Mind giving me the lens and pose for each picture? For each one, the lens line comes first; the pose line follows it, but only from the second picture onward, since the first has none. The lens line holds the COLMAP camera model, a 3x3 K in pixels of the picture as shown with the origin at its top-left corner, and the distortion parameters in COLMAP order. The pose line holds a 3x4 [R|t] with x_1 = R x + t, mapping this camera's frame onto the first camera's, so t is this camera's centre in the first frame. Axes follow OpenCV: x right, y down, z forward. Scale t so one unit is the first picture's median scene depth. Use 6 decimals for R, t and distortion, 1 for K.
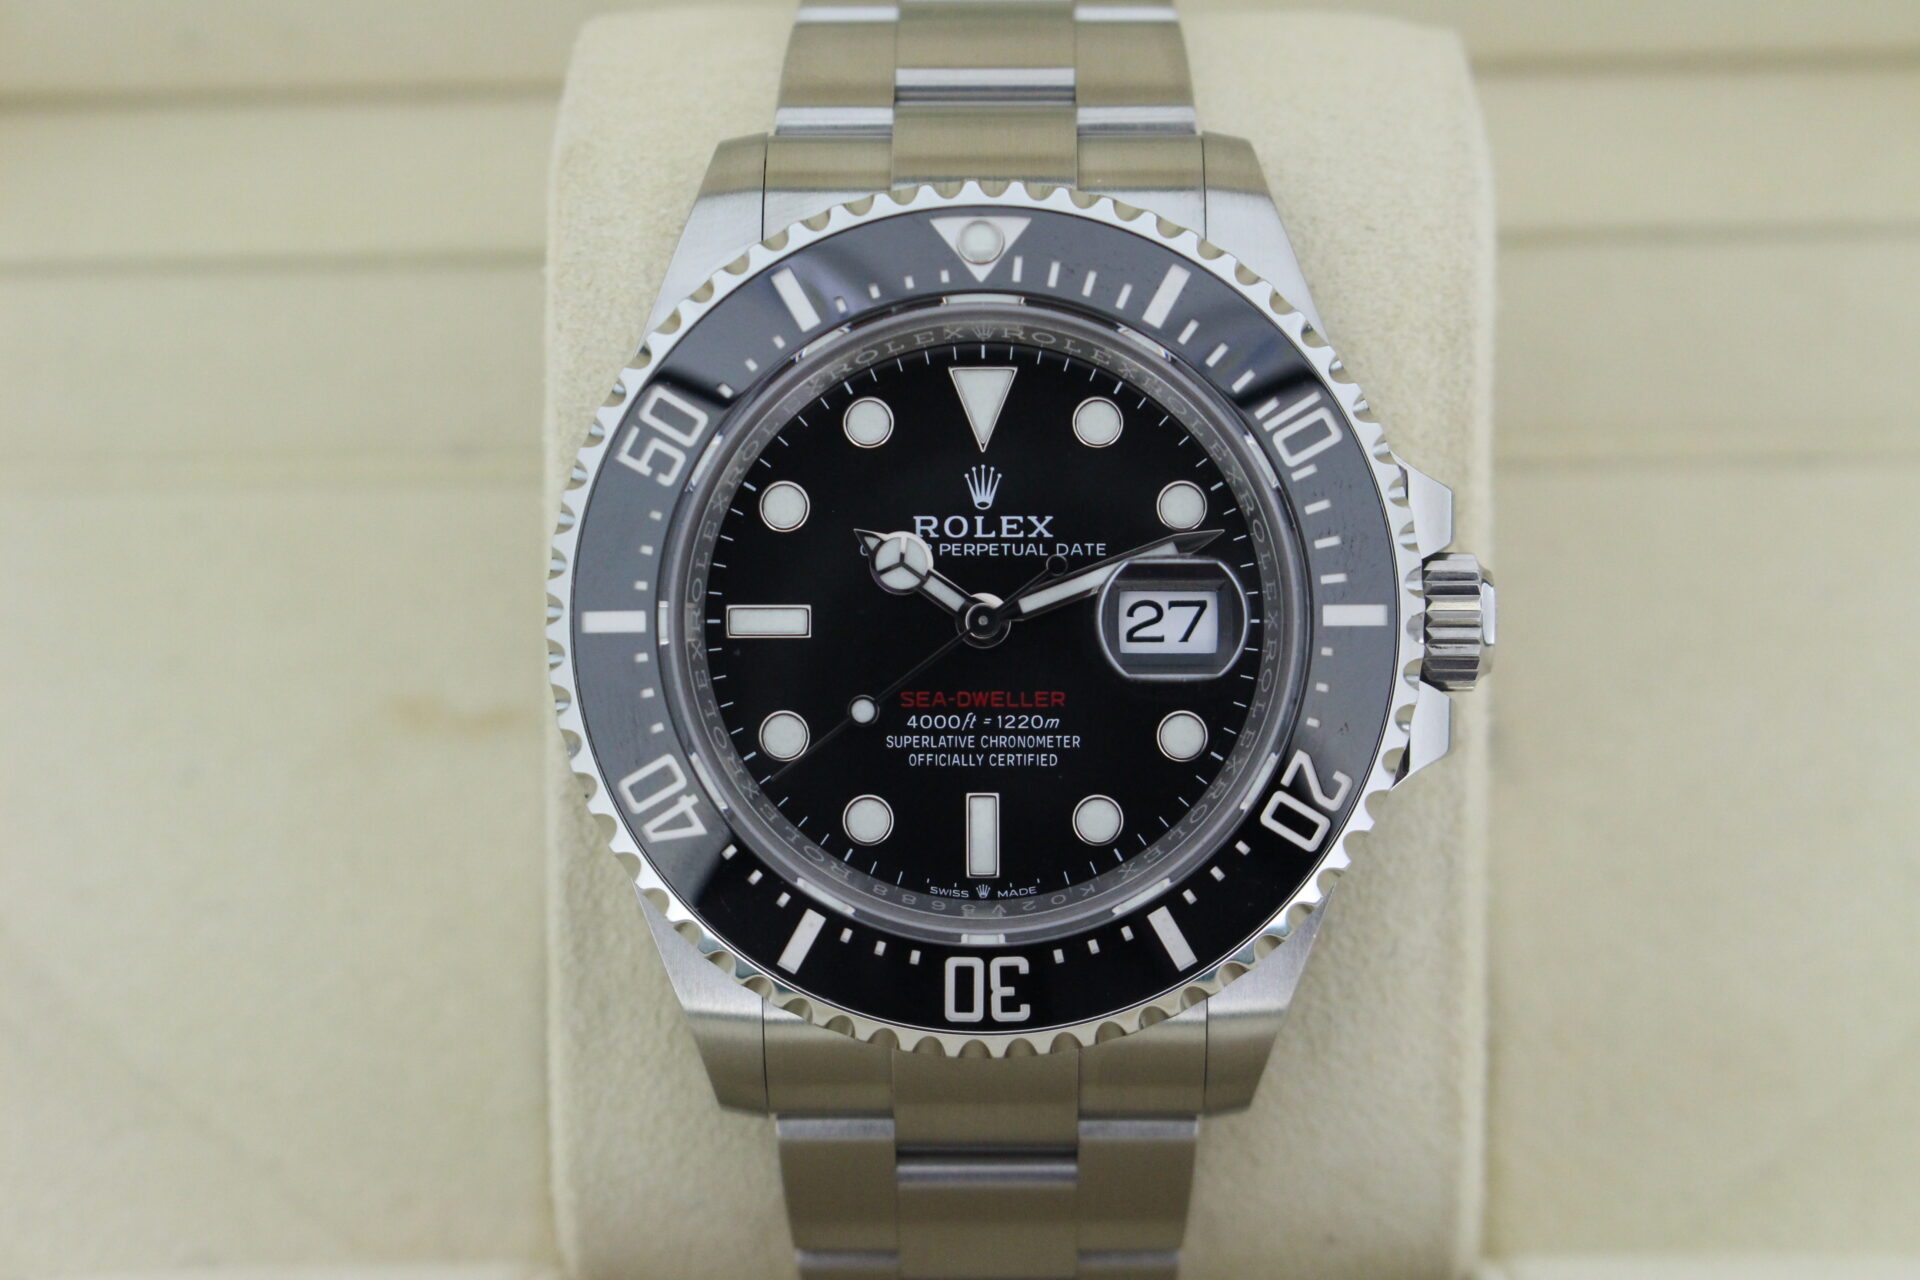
lens RADIAL K [[3070.5, 0, 960.0], [0, 3070.5, 640.0], [0, 0, 1]] dist [0.020940, 0.043467]
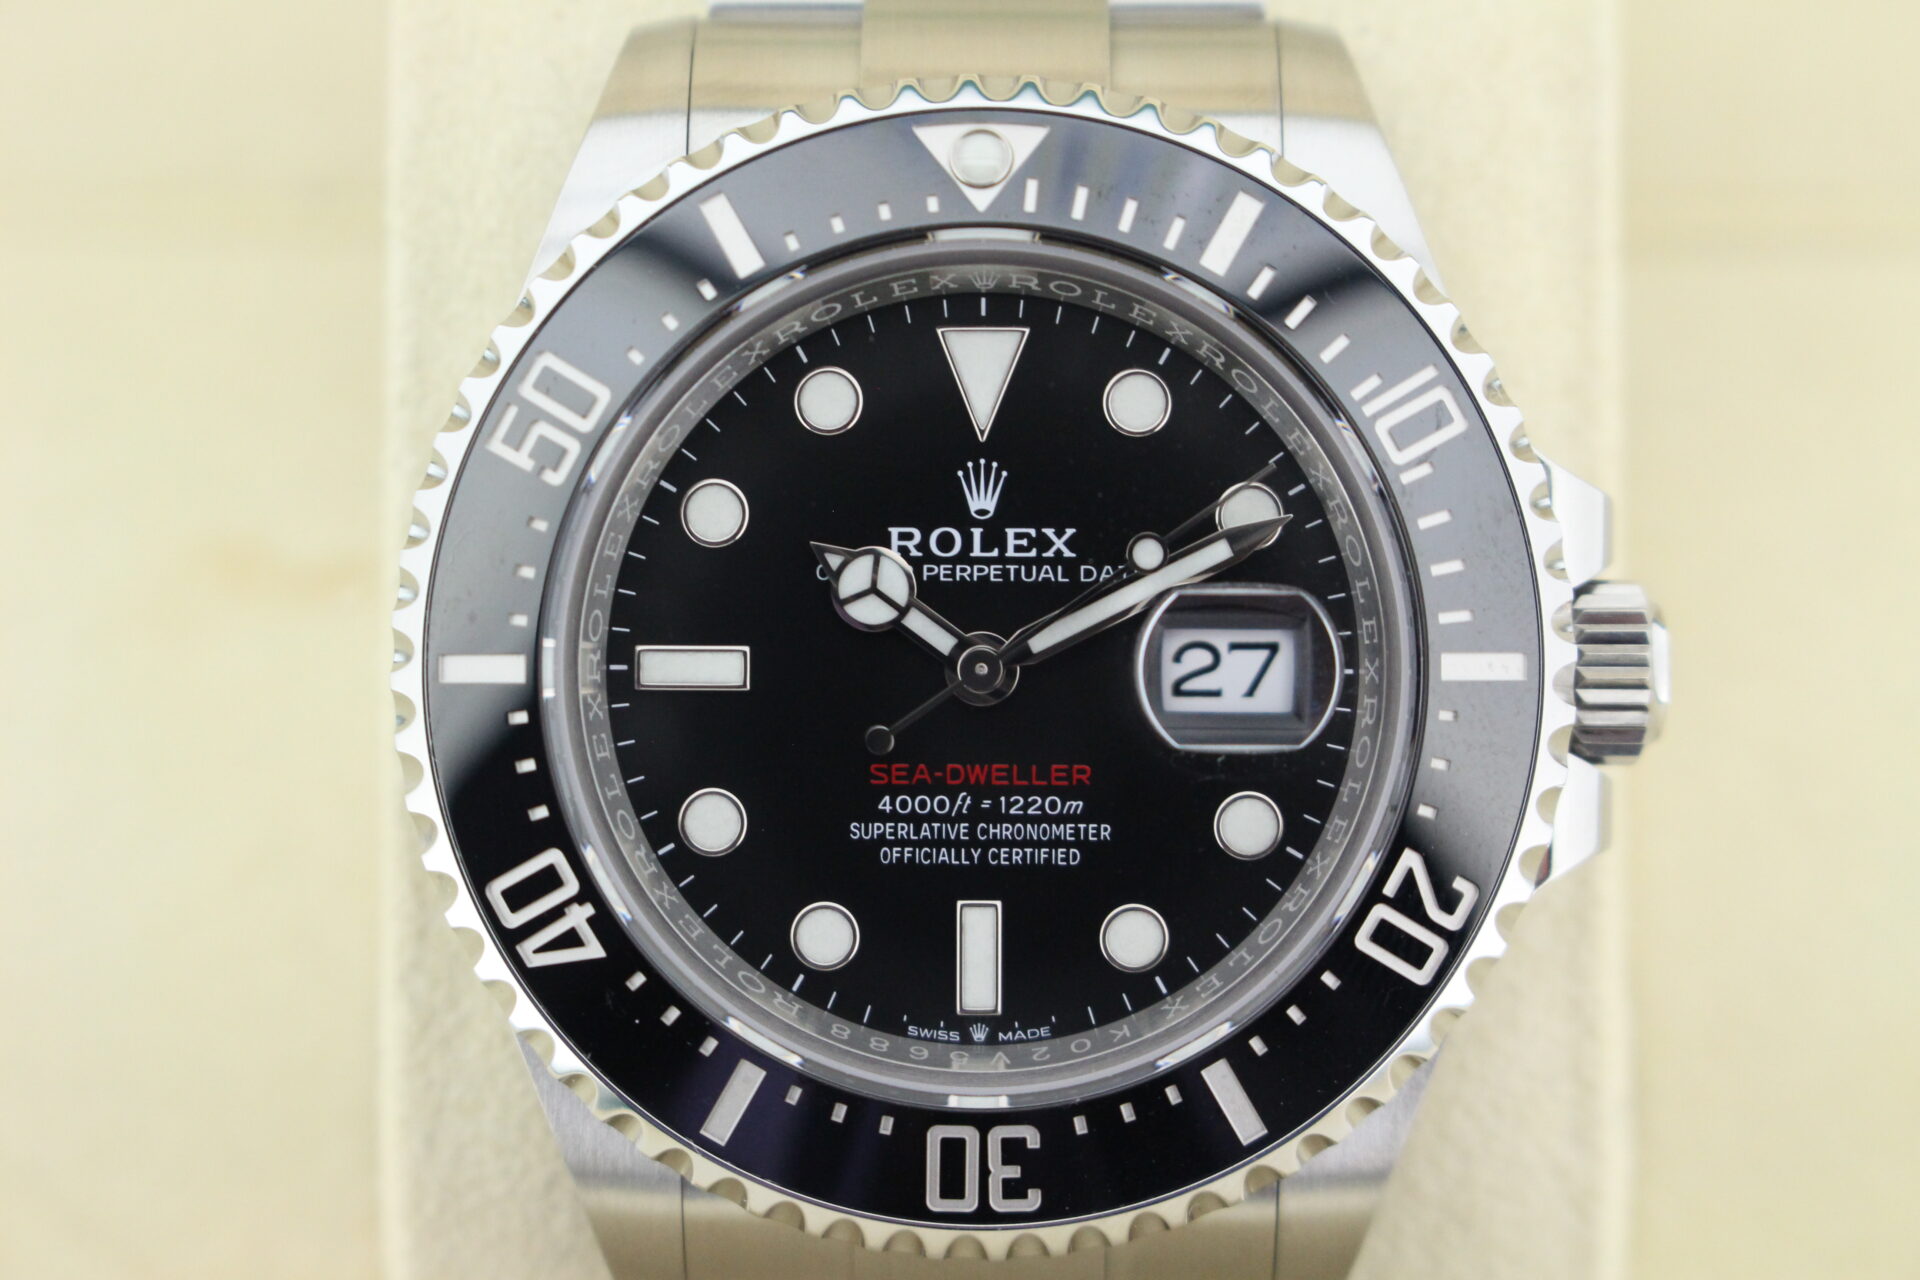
lens RADIAL K [[3227.8, 0, 971.2], [0, 3227.8, 622.5], [0, 0, 1]] dist [0.005200, 0.011722]
pose [[0.999975, 0.006103, 0.003618, 0.002206], [-0.006118, 0.999973, 0.004146, -0.020767], [-0.003592, -0.004168, 0.999985, 0.219397]]
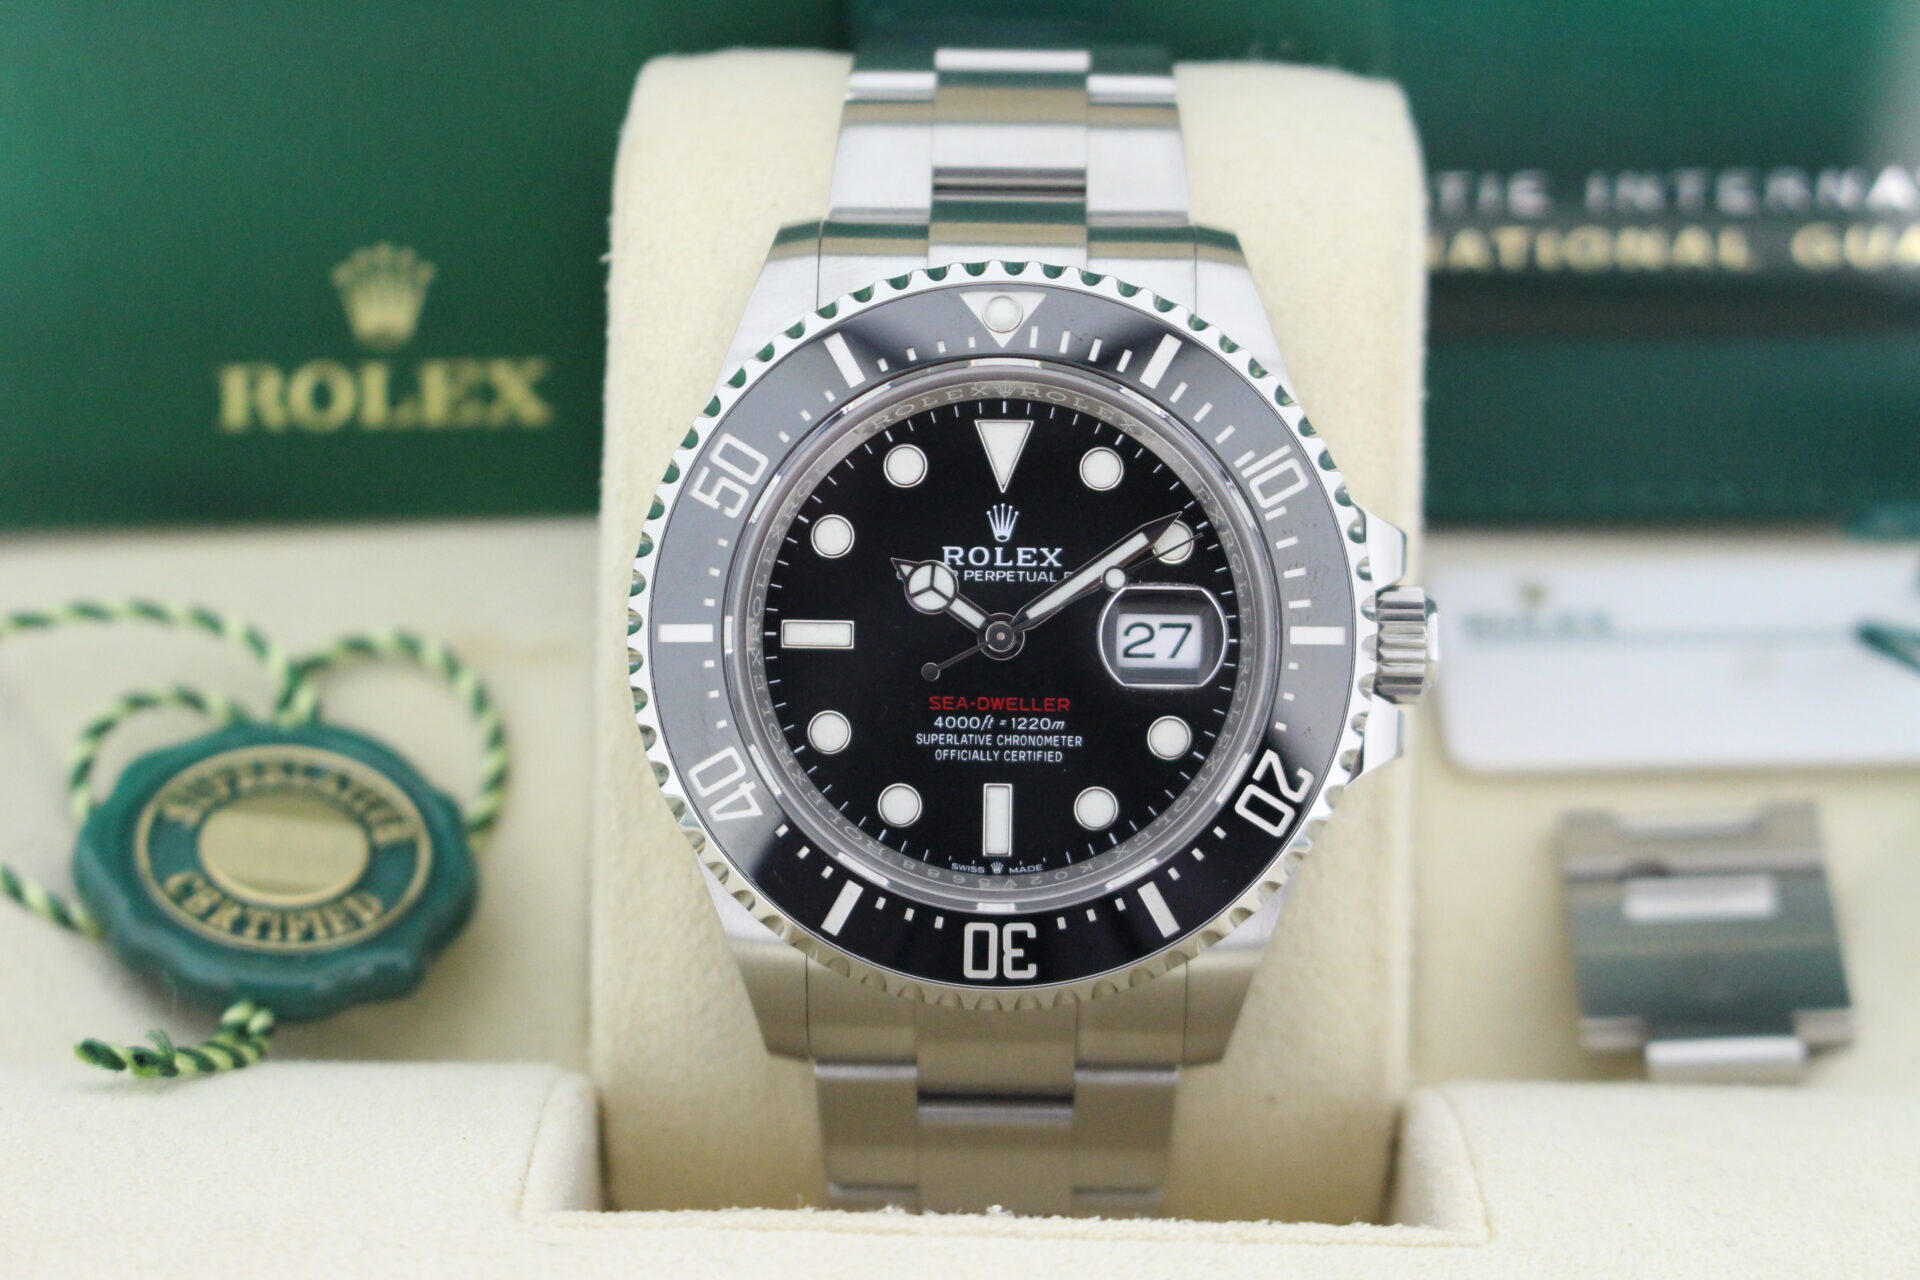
lens RADIAL K [[3070.5, 0, 960.0], [0, 3070.5, 640.0], [0, 0, 1]] dist [0.020940, 0.043467]
pose [[0.999906, 0.013632, 0.001489, -0.009633], [-0.013610, 0.999810, -0.013959, 0.011541], [-0.001679, 0.013938, 0.999901, -0.169960]]
